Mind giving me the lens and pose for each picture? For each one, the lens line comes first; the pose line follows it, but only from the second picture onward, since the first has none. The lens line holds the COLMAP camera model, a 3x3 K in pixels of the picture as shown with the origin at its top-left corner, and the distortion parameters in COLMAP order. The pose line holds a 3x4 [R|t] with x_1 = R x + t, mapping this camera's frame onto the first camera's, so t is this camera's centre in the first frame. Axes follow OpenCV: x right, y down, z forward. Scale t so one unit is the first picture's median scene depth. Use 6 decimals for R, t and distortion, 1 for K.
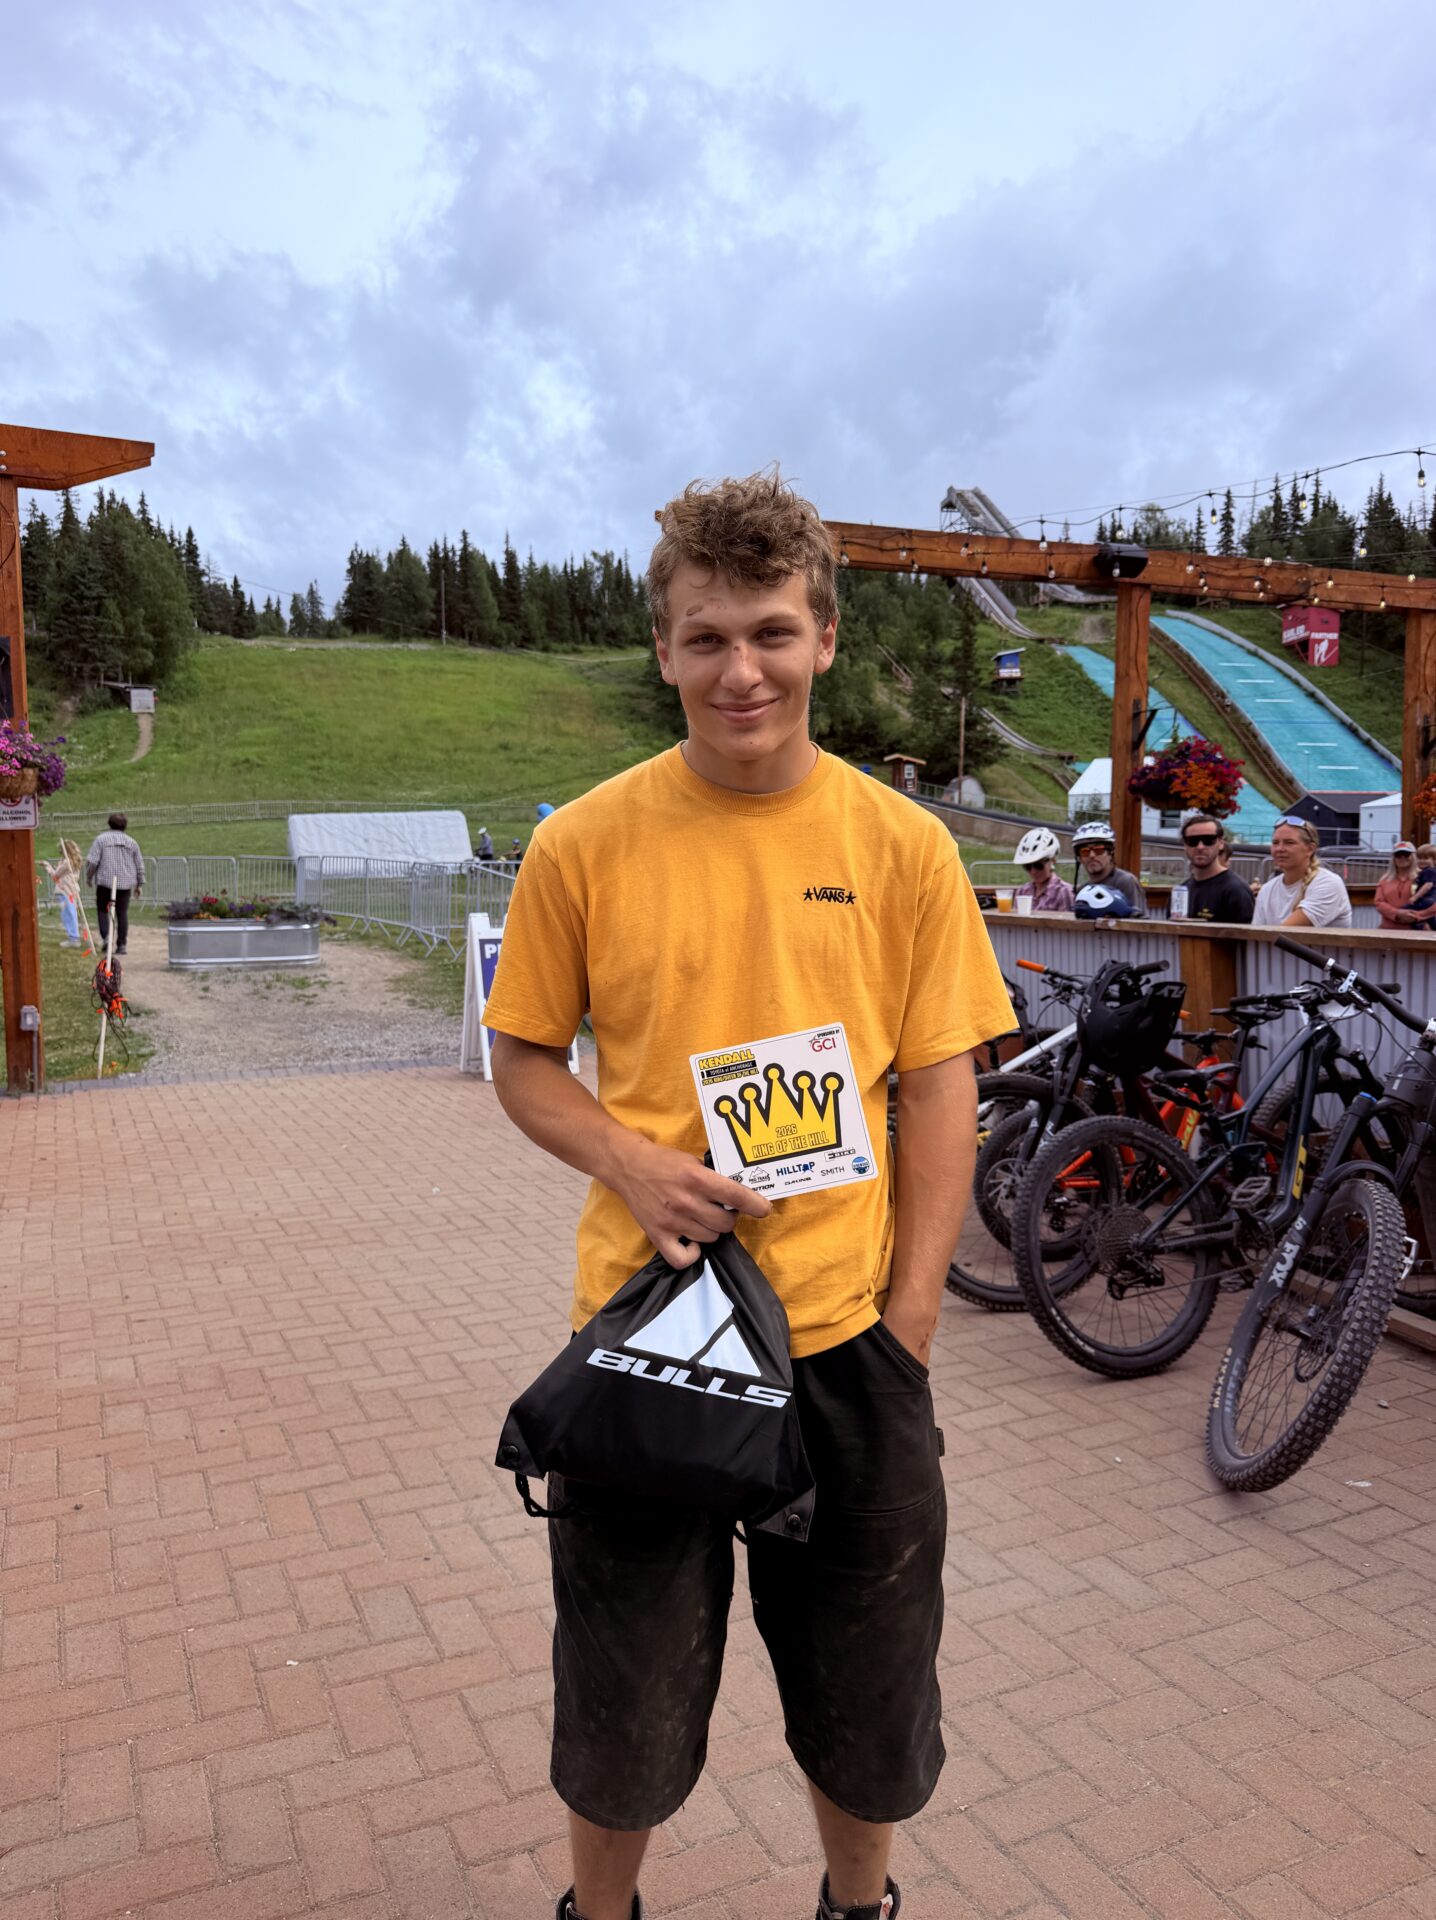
lens RADIAL K [[1336.0, 0, 711.1], [0, 1336.0, 965.8], [0, 0, 1]] dist [0.171120, -0.371076]
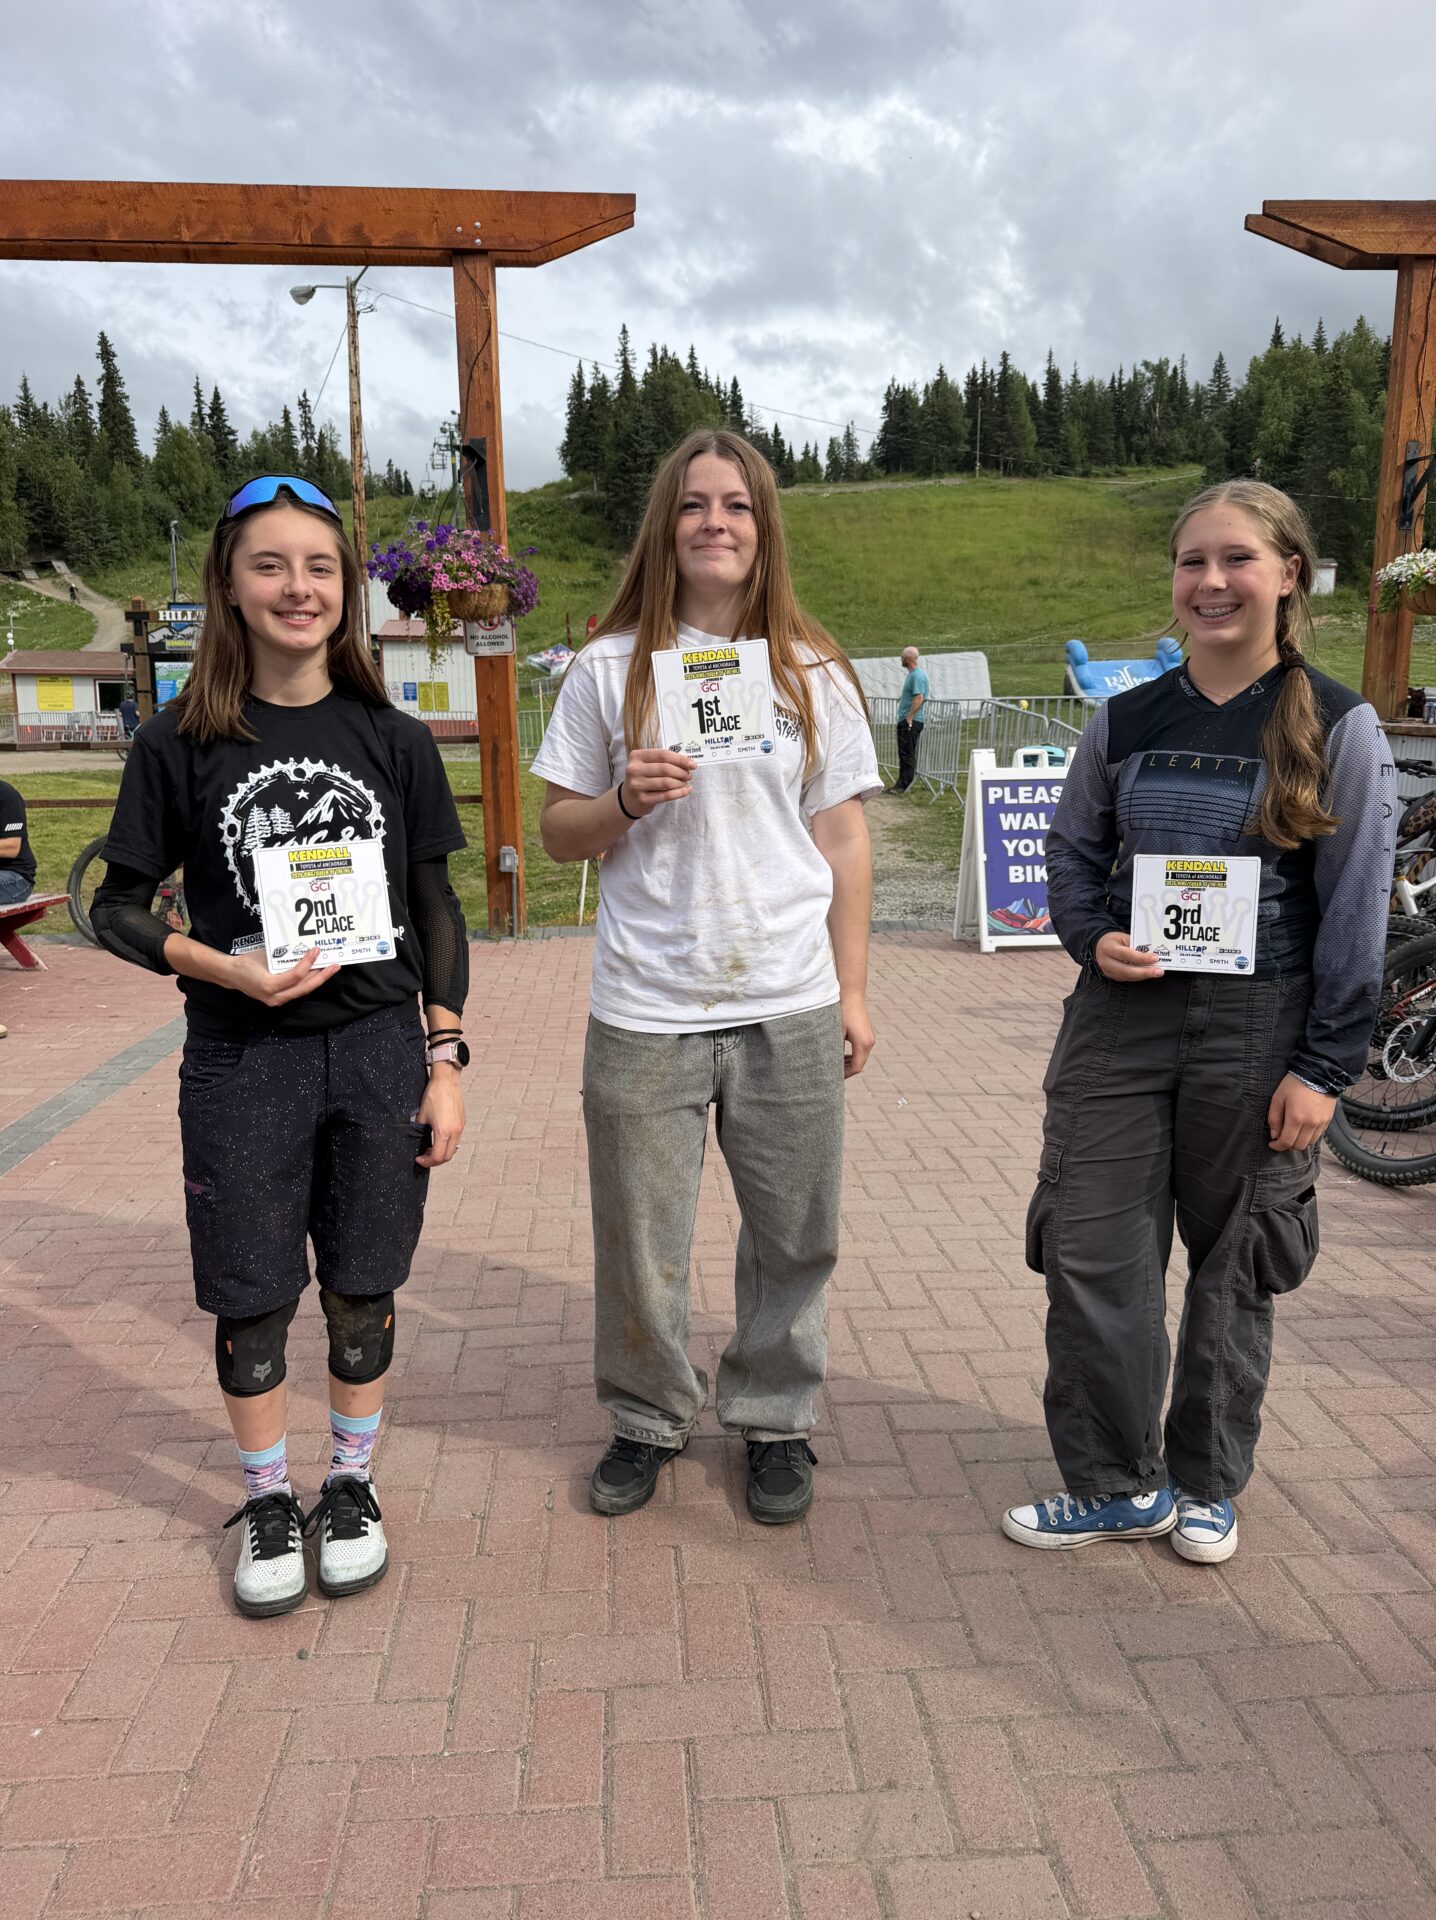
lens RADIAL K [[1364.1, 0, 715.0], [0, 1364.1, 967.6], [0, 0, 1]] dist [0.032058, -0.047365]
pose [[0.931075, 0.061141, -0.359668, -0.010861], [-0.020916, 0.993181, 0.114687, 0.000889], [0.364227, -0.099259, 0.926005, 0.090005]]
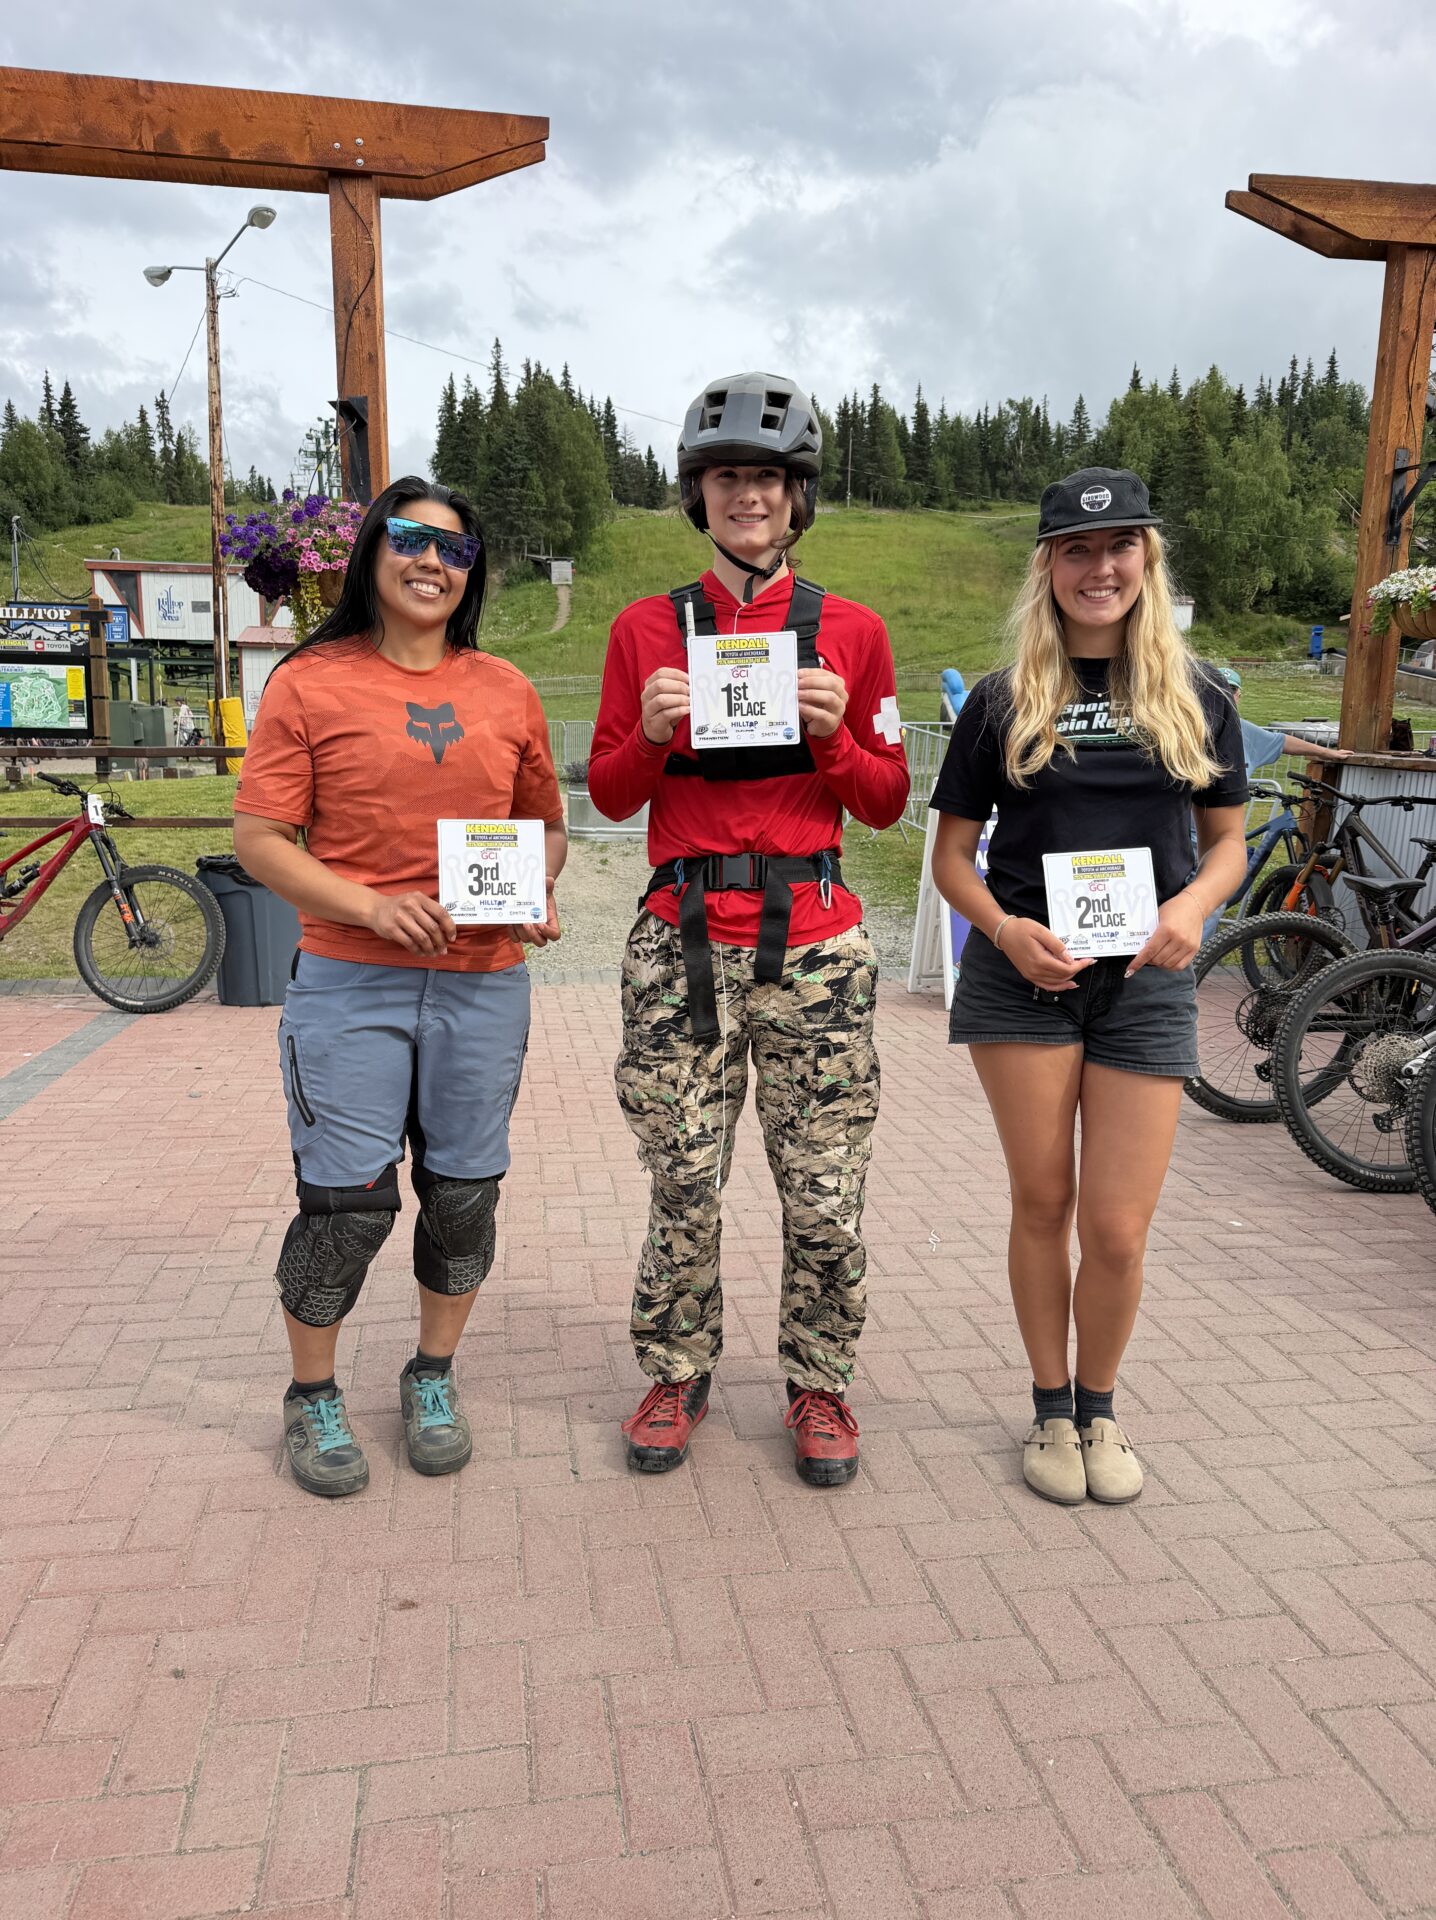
lens RADIAL K [[1373.9, 0, 717.3], [0, 1373.9, 971.9], [0, 0, 1]] dist [0.019969, -0.024040]
pose [[0.960725, 0.061206, -0.270668, -0.050576], [-0.035324, 0.994412, 0.099486, -0.001992], [0.275245, -0.086018, 0.957518, 0.149109]]
